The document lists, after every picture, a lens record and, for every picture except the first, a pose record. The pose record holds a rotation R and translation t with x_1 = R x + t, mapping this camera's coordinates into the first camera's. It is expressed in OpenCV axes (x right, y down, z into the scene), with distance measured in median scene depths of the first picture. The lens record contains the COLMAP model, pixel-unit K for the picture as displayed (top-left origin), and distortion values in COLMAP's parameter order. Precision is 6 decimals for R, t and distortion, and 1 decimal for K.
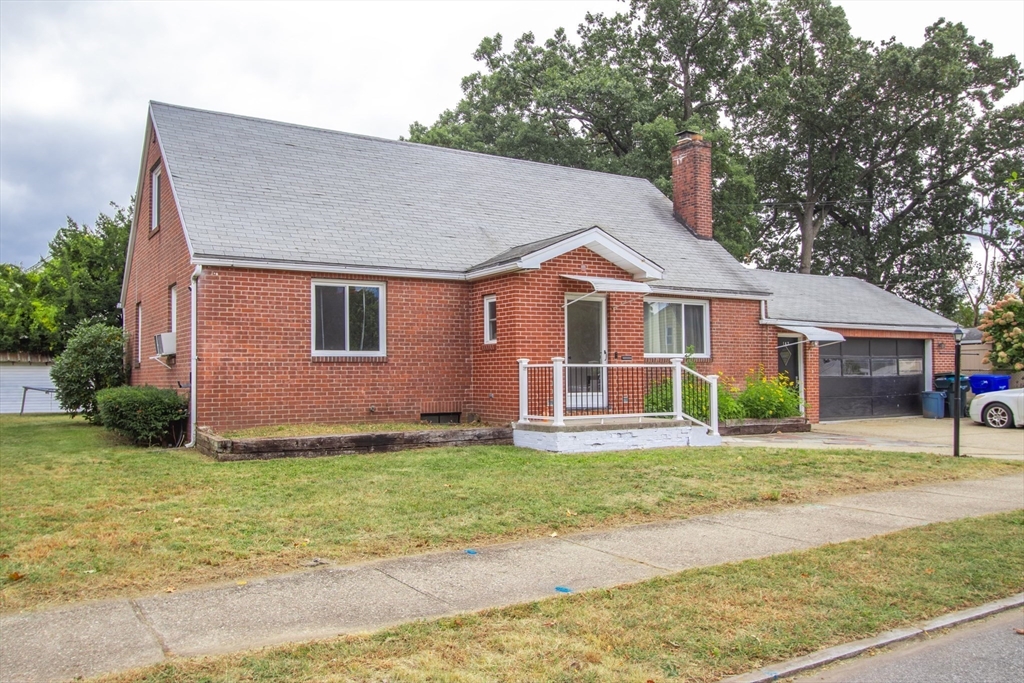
lens RADIAL K [[822.8, 0, 510.9], [0, 822.8, 342.4], [0, 0, 1]] dist [0.012265, 0.003057]
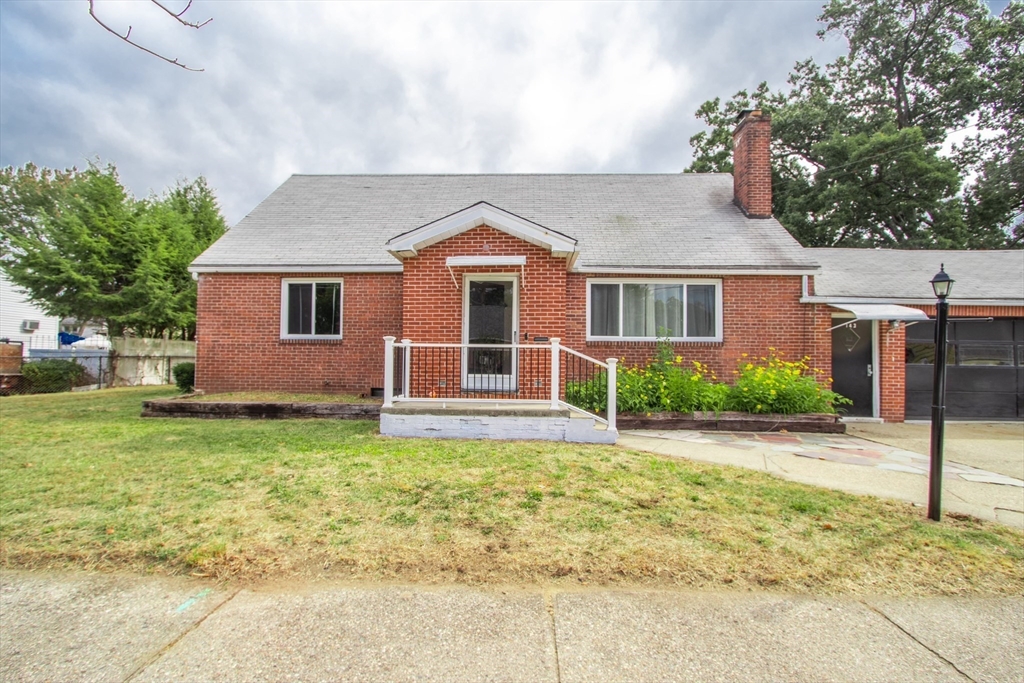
lens RADIAL K [[484.0, 0, 512.8], [0, 484.0, 347.8], [0, 0, 1]] dist [-0.016615, 0.003107]
pose [[0.828204, -0.000308, -0.560427, 0.450219], [0.006308, 0.999942, 0.008772, 0.024924], [0.560392, -0.010800, 0.828157, 0.551981]]
